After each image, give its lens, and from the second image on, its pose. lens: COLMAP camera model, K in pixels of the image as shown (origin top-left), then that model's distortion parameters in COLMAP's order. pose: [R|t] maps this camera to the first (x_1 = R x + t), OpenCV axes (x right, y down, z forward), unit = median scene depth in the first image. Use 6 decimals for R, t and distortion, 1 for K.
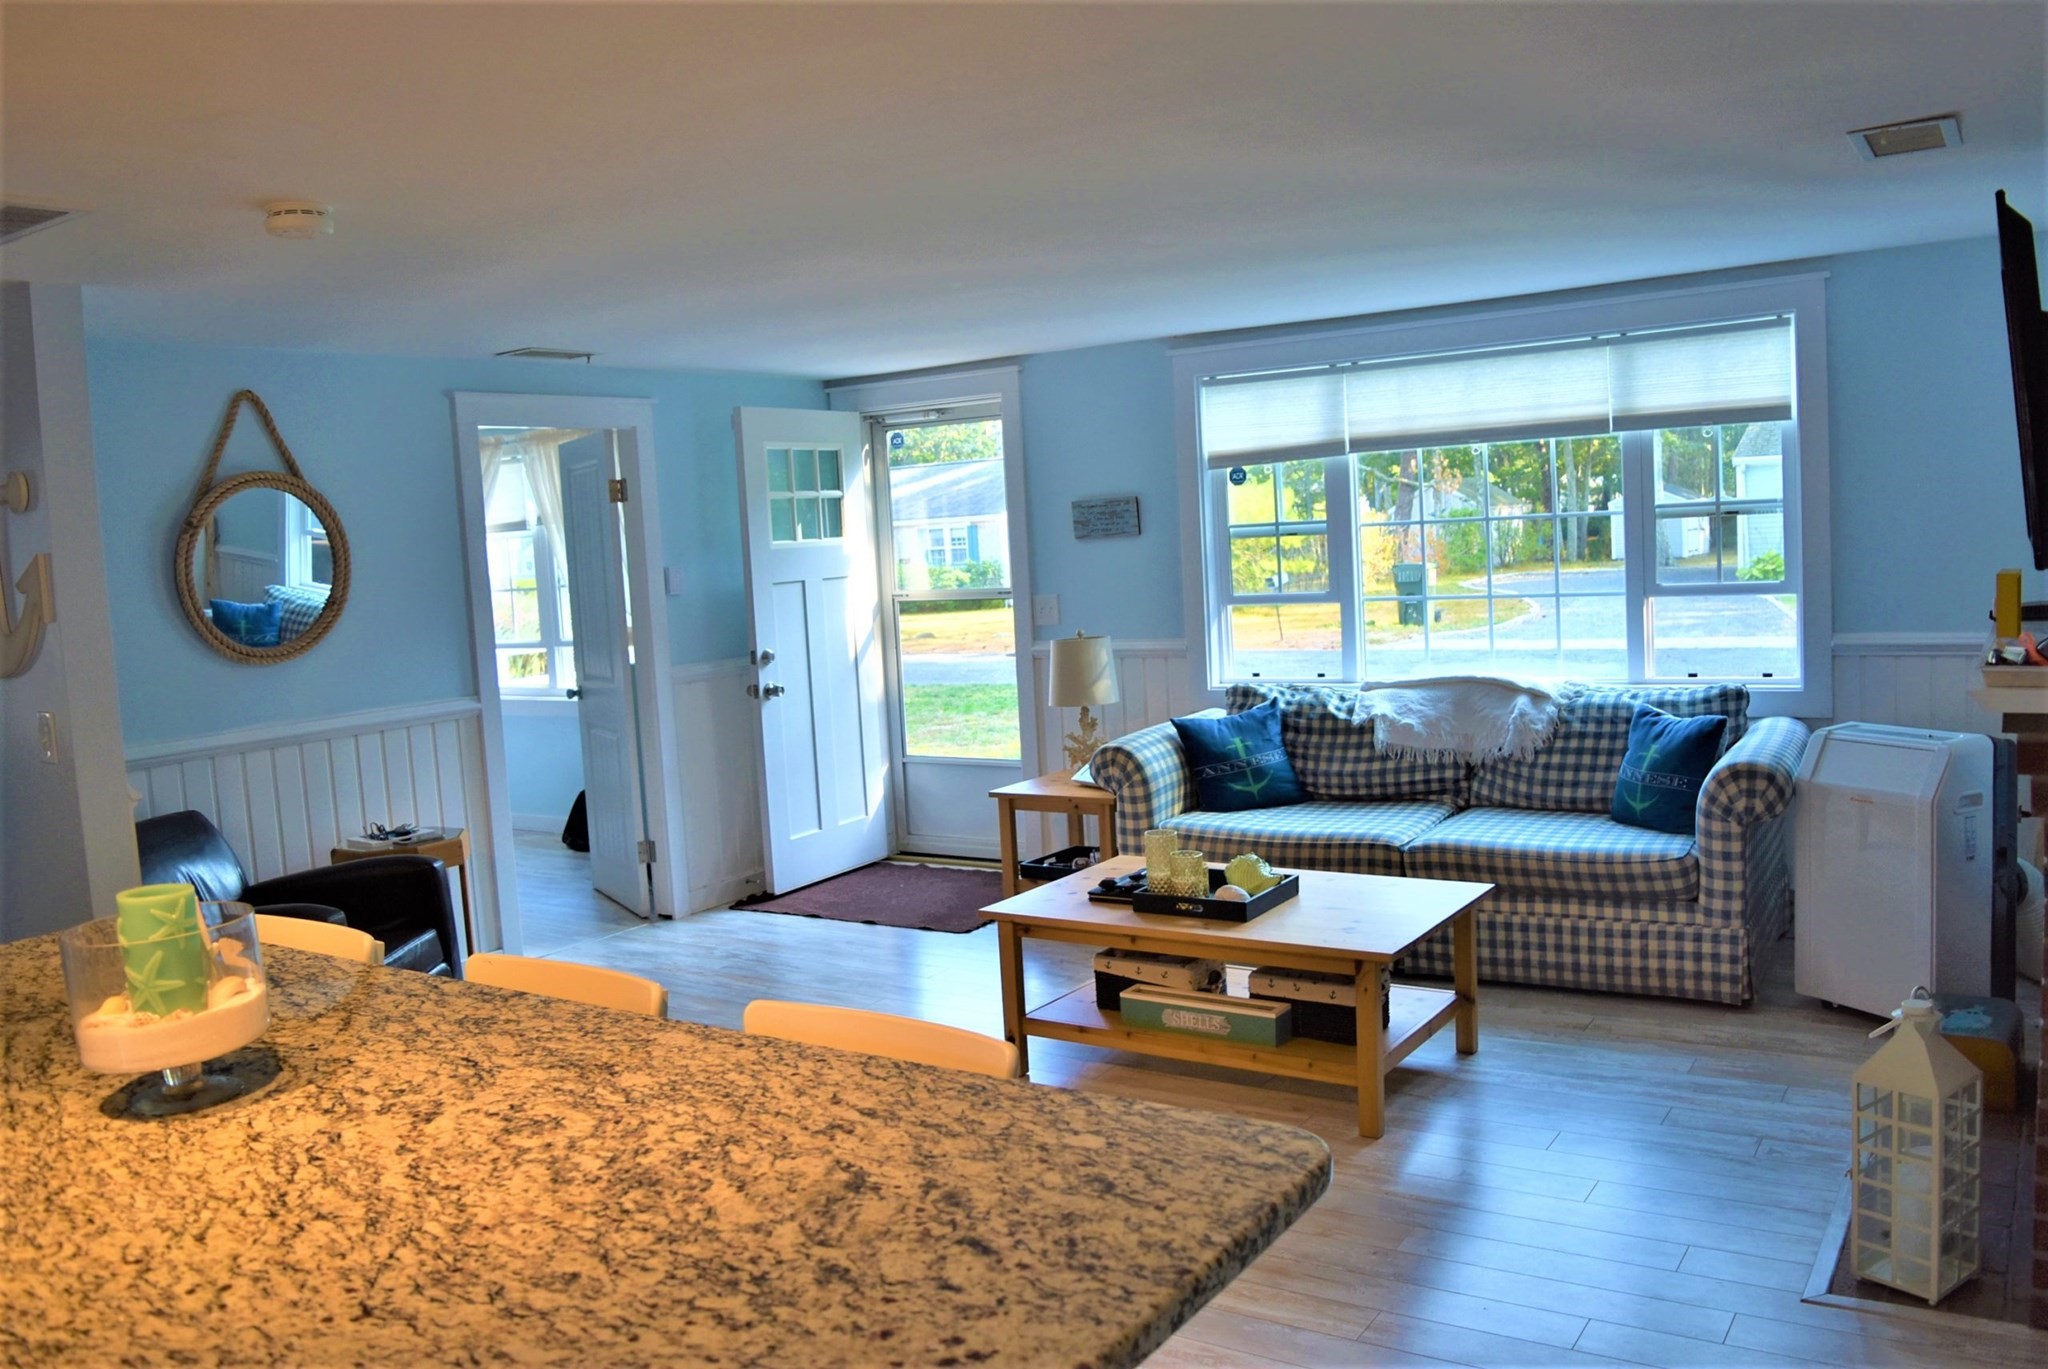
lens RADIAL K [[1592.1, 0, 1029.9], [0, 1592.1, 689.0], [0, 0, 1]] dist [-0.075629, 0.003107]
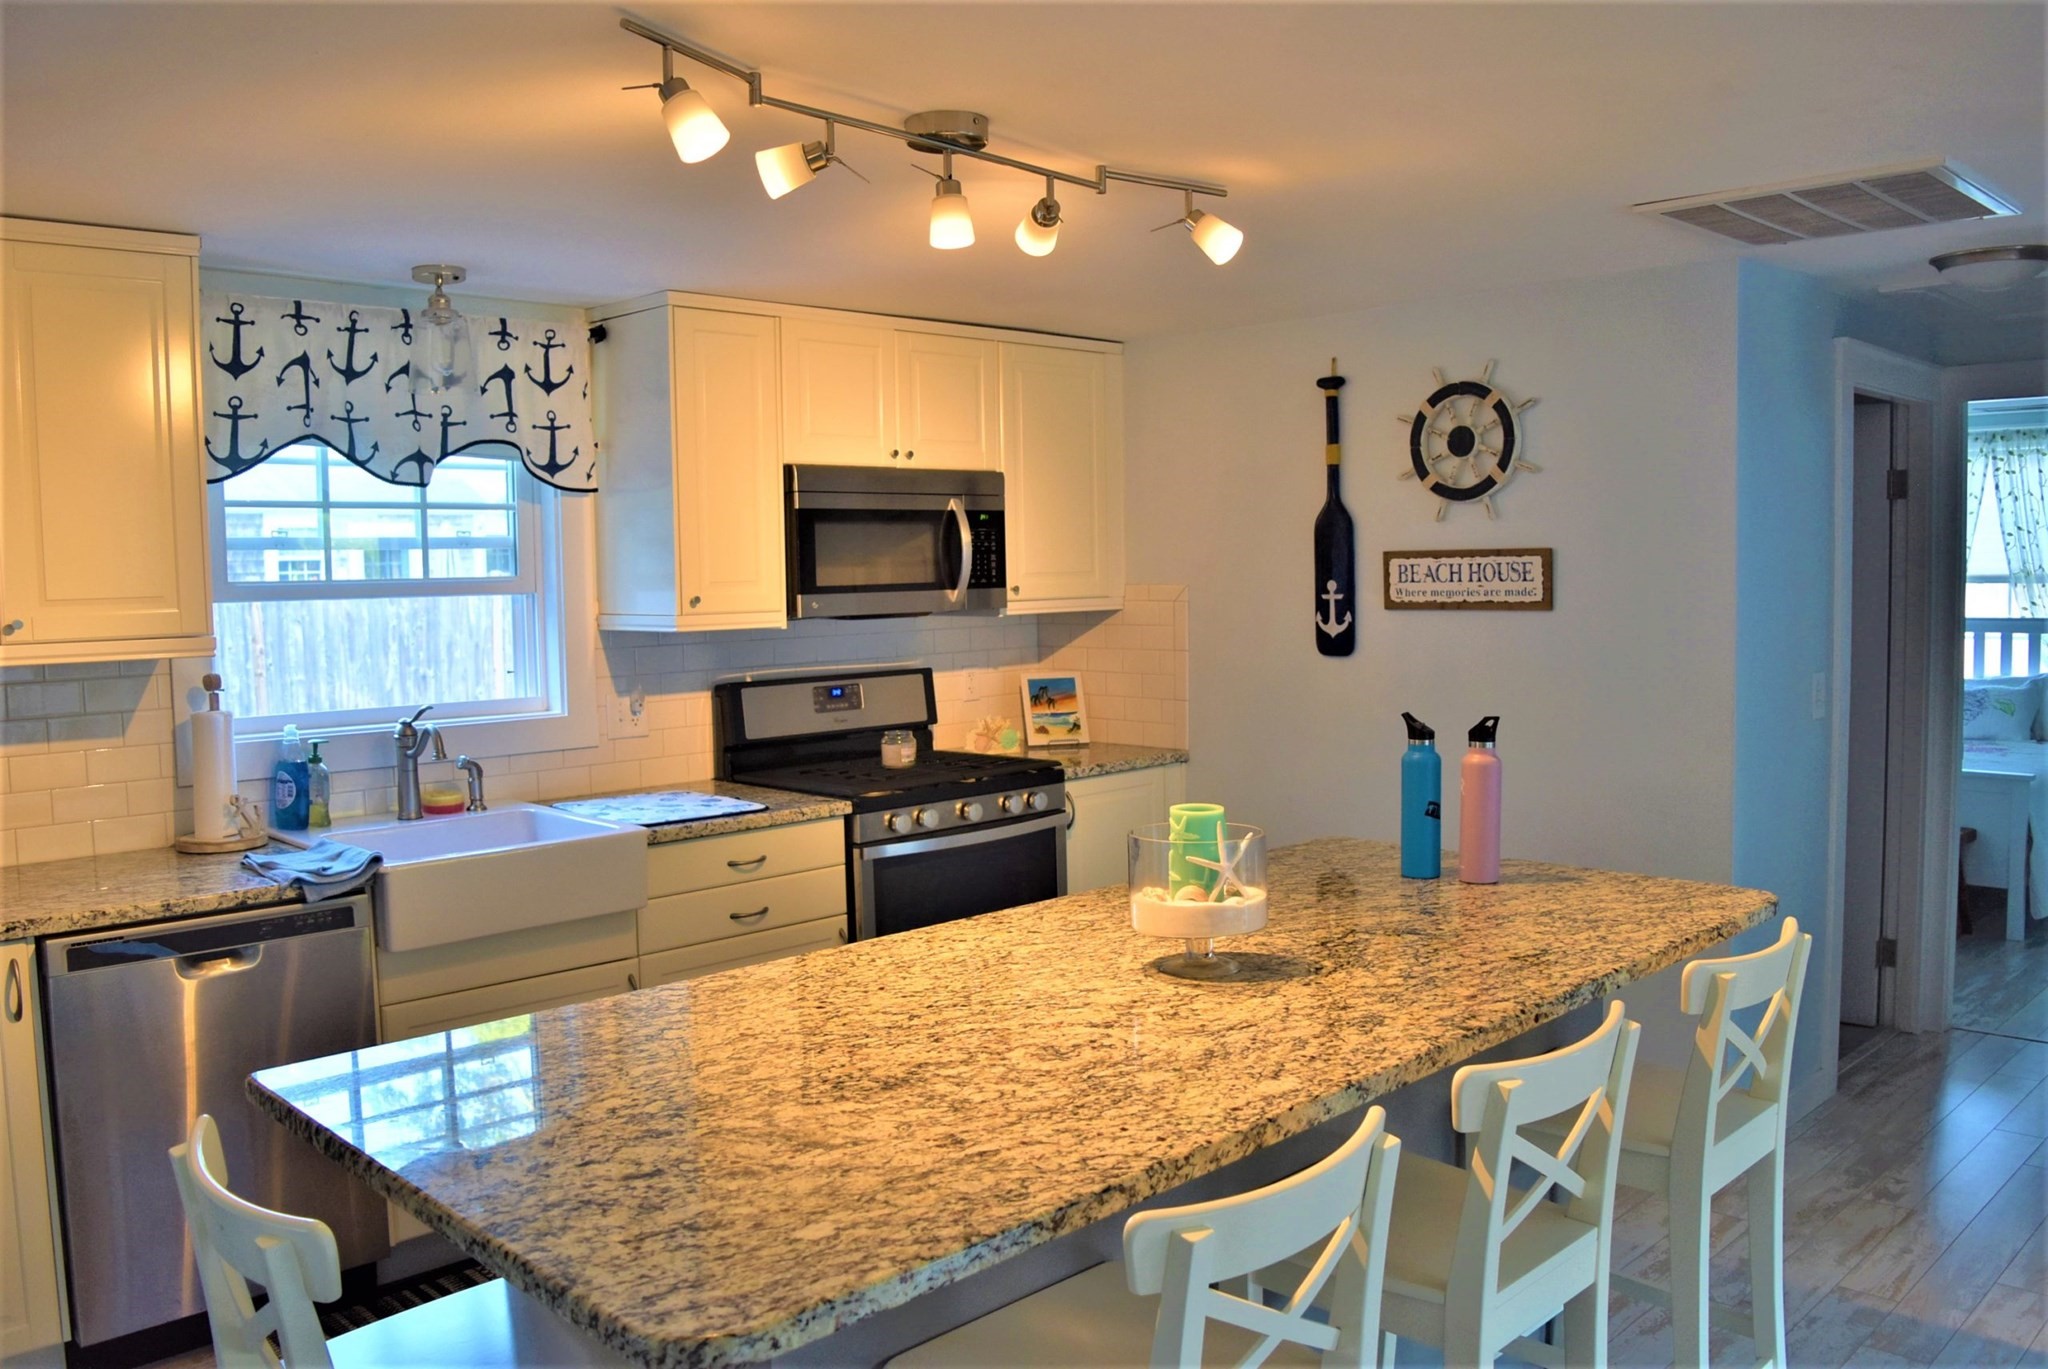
lens RADIAL K [[1630.3, 0, 1034.6], [0, 1630.3, 683.7], [0, 0, 1]] dist [-0.044809, -0.000627]
pose [[-0.215393, 0.133918, -0.967301, 0.897673], [-0.058567, 0.986997, 0.149687, -0.198127], [0.974770, 0.088893, -0.204749, 1.264432]]
